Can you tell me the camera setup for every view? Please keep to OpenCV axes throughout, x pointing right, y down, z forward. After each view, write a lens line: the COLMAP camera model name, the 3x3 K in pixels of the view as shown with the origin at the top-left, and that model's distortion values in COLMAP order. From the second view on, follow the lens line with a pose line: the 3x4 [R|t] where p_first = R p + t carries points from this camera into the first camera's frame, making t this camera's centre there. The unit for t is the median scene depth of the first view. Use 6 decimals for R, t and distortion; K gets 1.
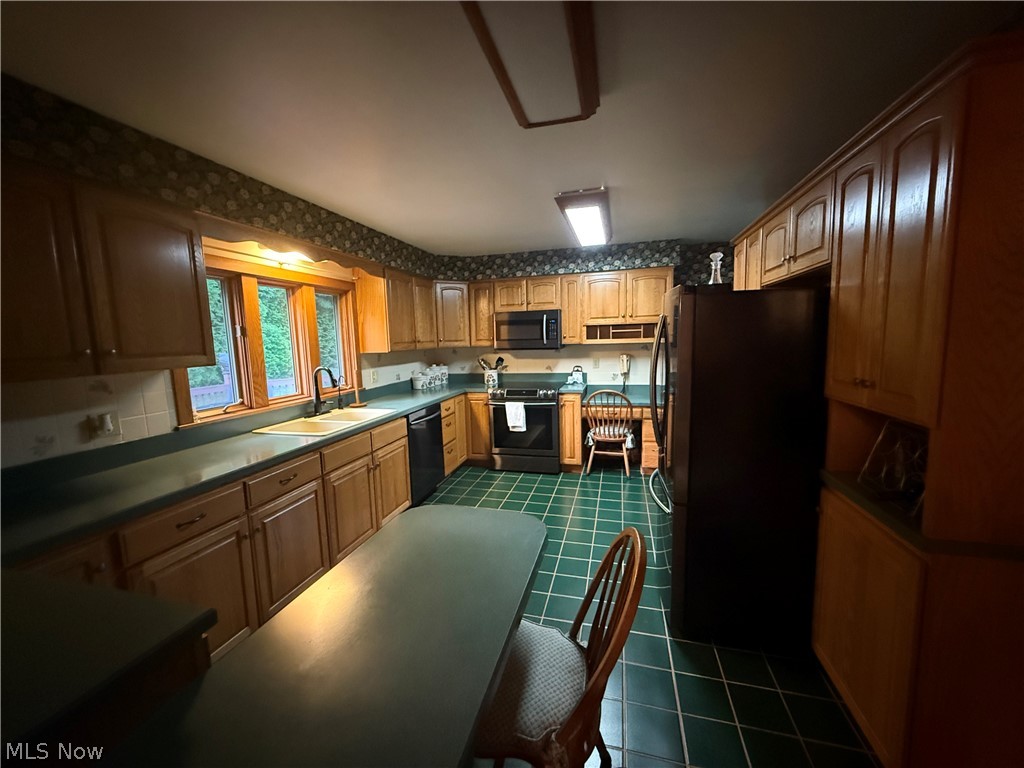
lens RADIAL K [[408.1, 0, 508.6], [0, 408.1, 385.2], [0, 0, 1]] dist [0.001498, -0.000437]
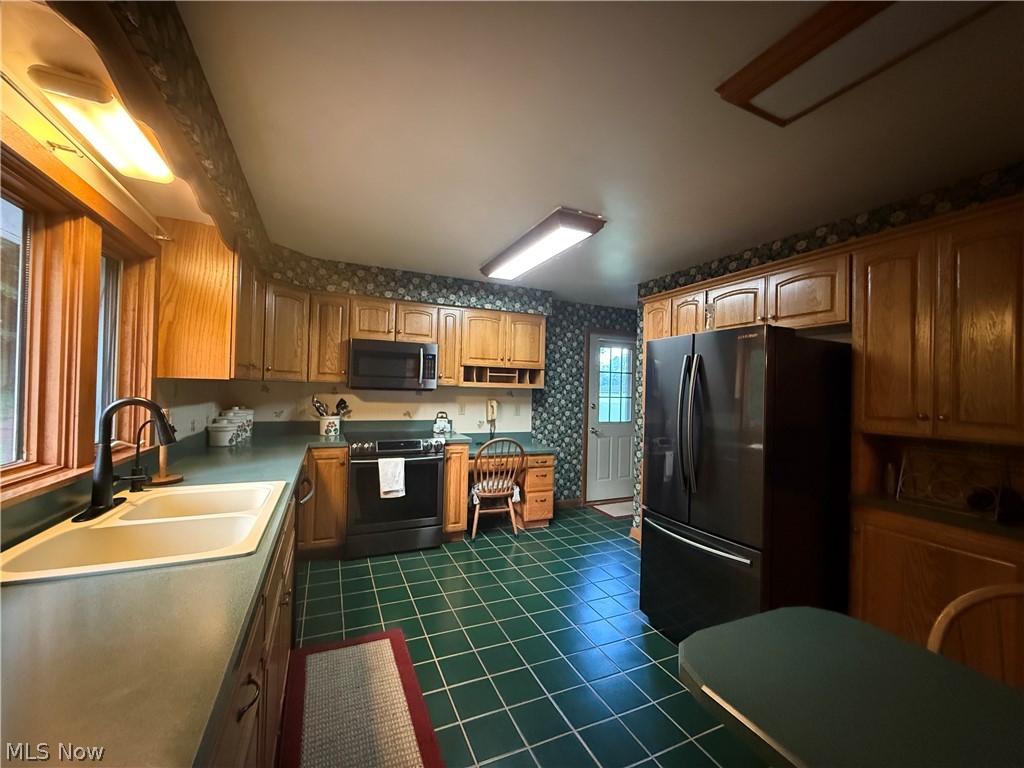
lens RADIAL K [[408.1, 0, 508.6], [0, 408.1, 385.2], [0, 0, 1]] dist [0.001498, -0.000437]
pose [[0.771564, 0.055855, 0.633695, -0.300569], [0.026956, 0.992373, -0.120290, 0.004704], [-0.635581, 0.109894, 0.764173, 0.274924]]
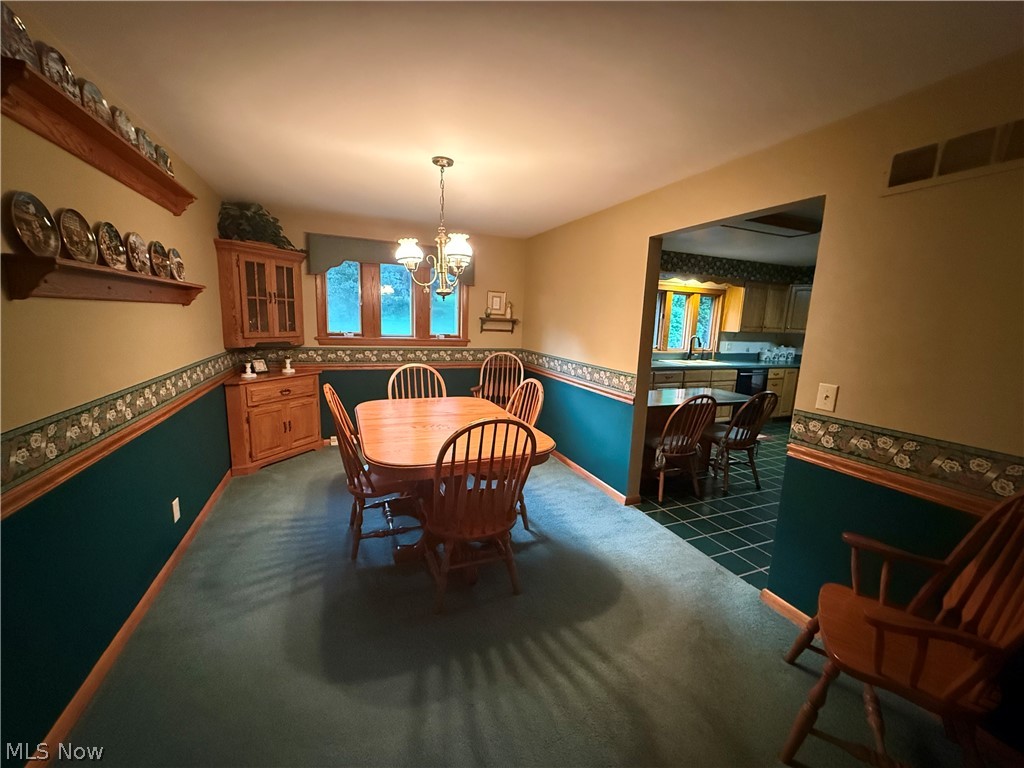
lens RADIAL K [[408.1, 0, 508.6], [0, 408.1, 385.2], [0, 0, 1]] dist [0.001498, -0.000437]
pose [[0.609890, 0.181951, -0.771316, 0.384887], [-0.148134, 0.982306, 0.114591, 0.067302], [0.778518, 0.044370, 0.626052, -0.639297]]
